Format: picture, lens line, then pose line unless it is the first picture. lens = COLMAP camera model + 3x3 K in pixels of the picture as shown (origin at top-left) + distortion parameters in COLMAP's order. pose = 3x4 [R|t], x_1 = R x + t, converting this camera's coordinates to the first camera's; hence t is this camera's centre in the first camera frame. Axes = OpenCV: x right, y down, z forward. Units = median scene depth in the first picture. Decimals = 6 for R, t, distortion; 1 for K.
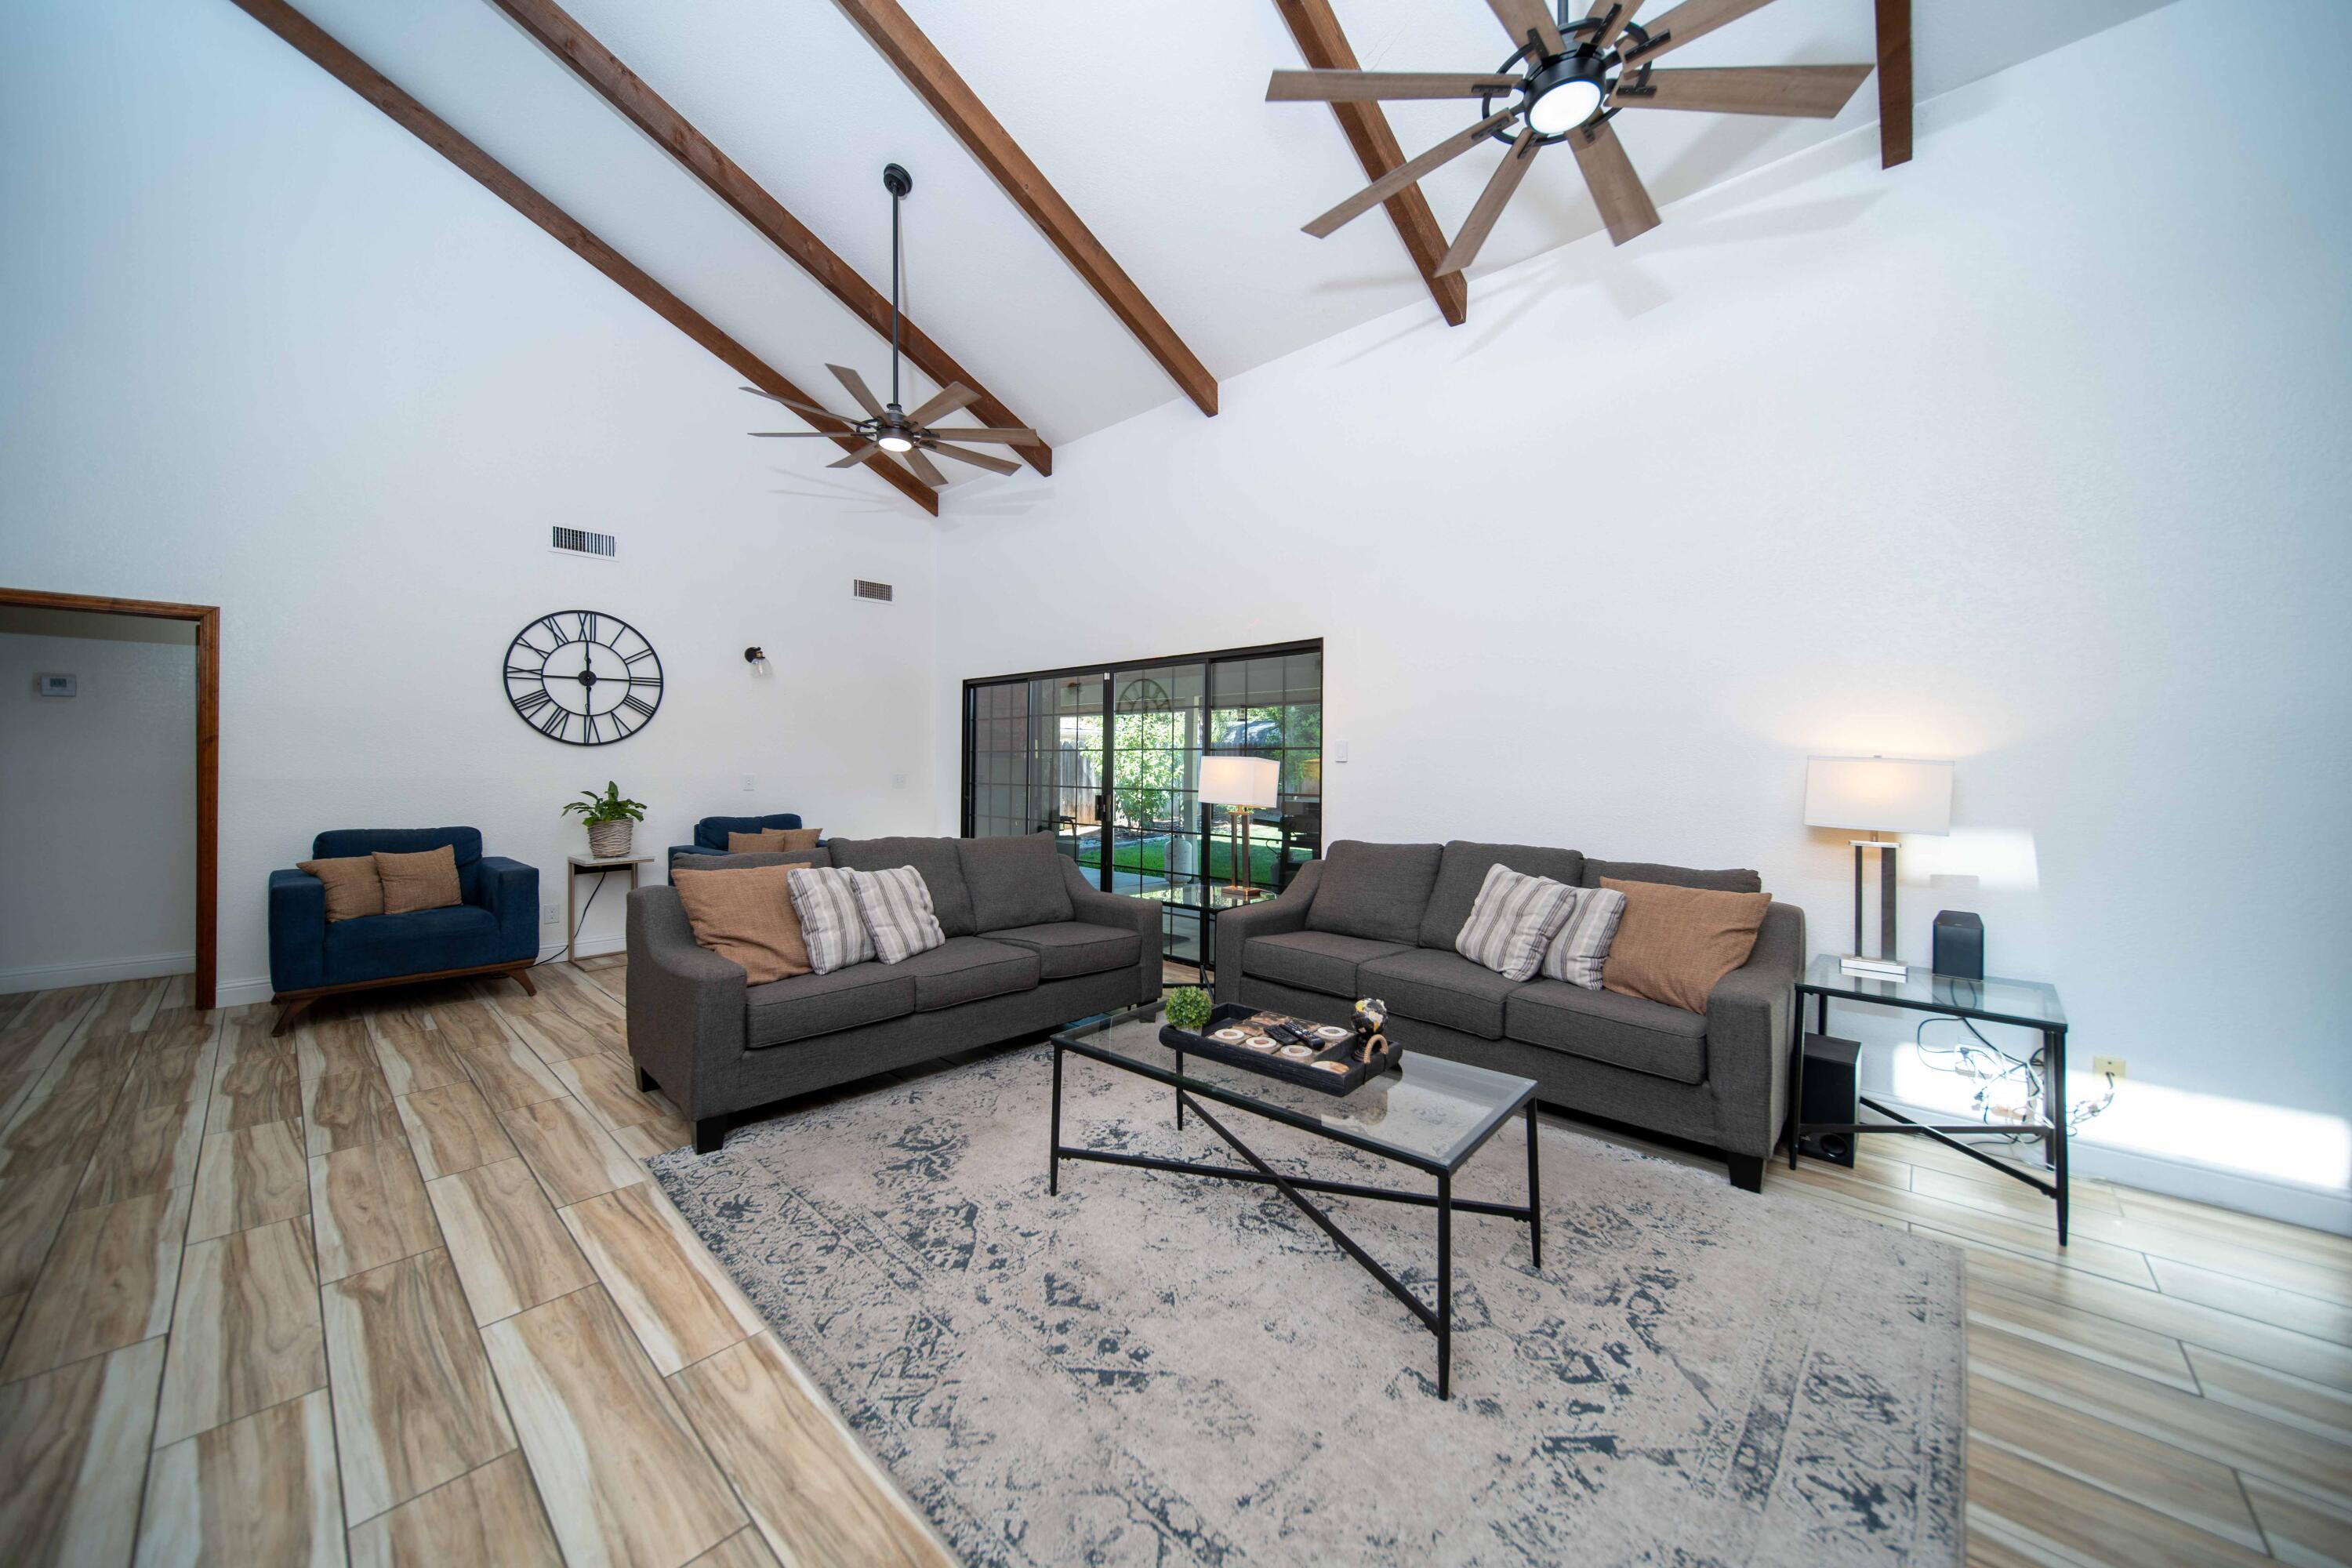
lens RADIAL K [[846.5, 0, 1173.1], [0, 846.5, 760.2], [0, 0, 1]] dist [-0.000584, -0.000596]
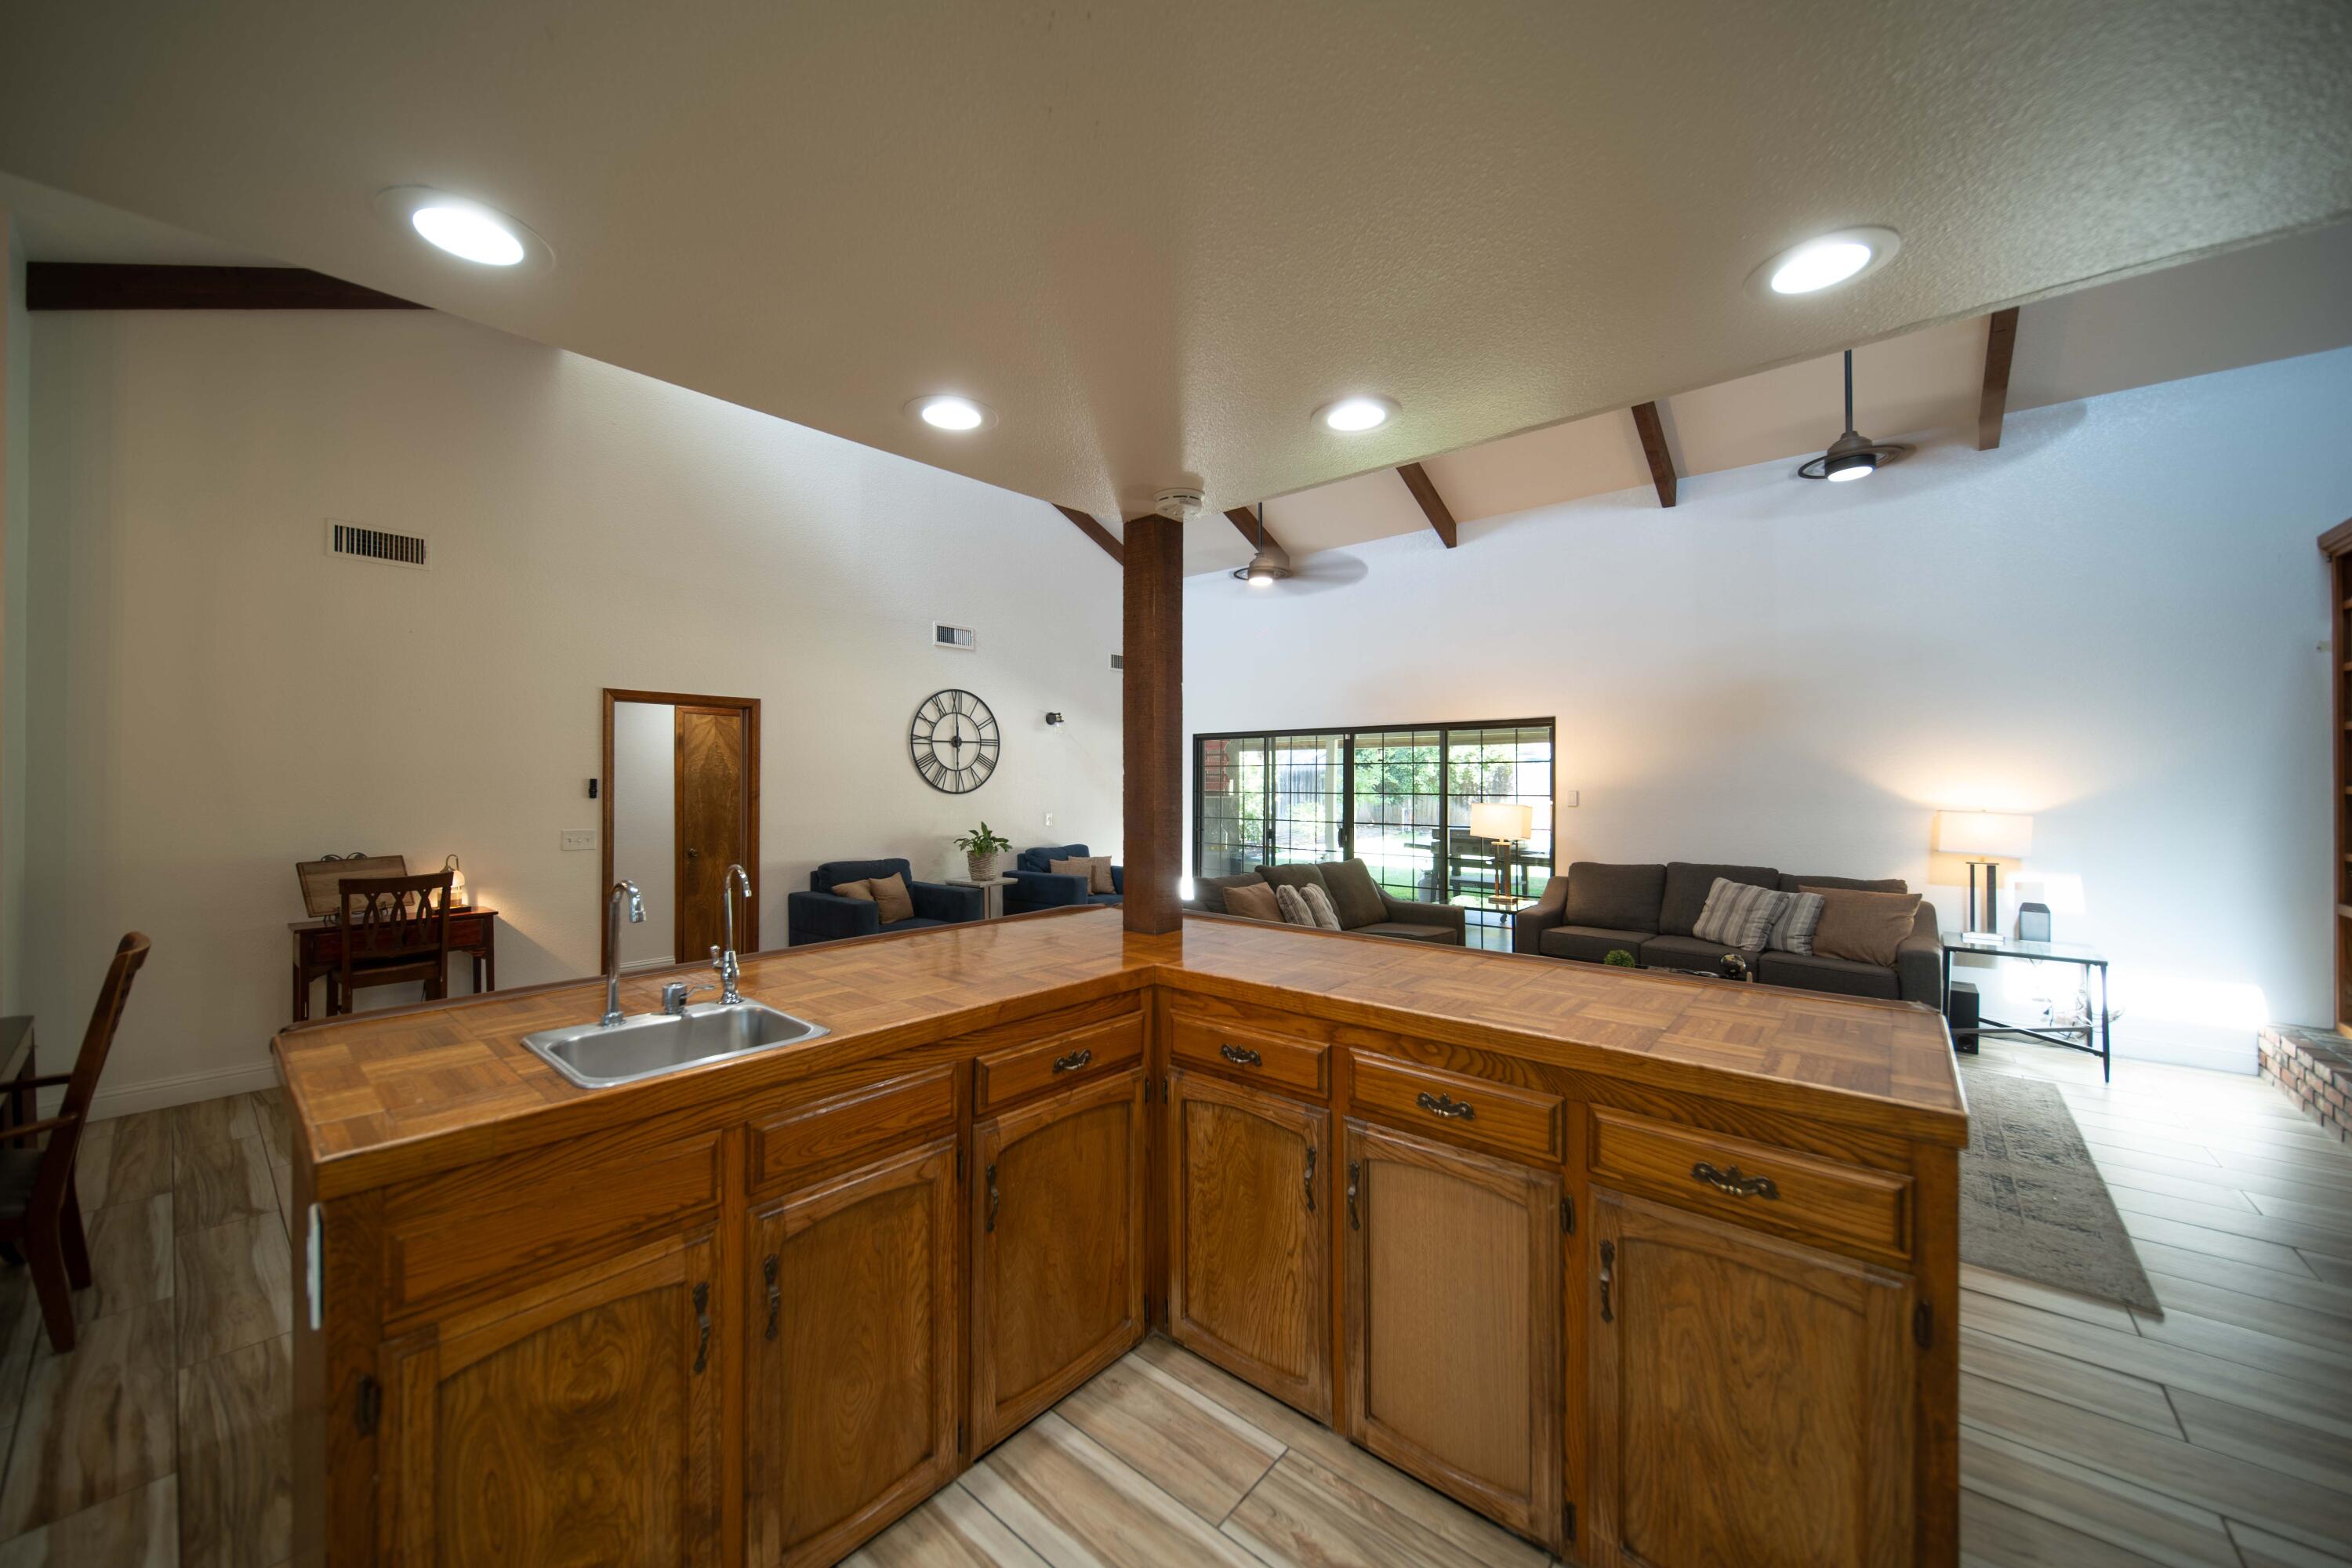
lens RADIAL K [[846.5, 0, 1180.8], [0, 846.5, 779.2], [0, 0, 1]] dist [-0.000584, -0.000596]
pose [[0.999455, -0.008683, 0.031837, -0.571051], [0.008551, 0.999954, 0.004279, -0.061299], [-0.031873, -0.004005, 0.999484, -0.433938]]
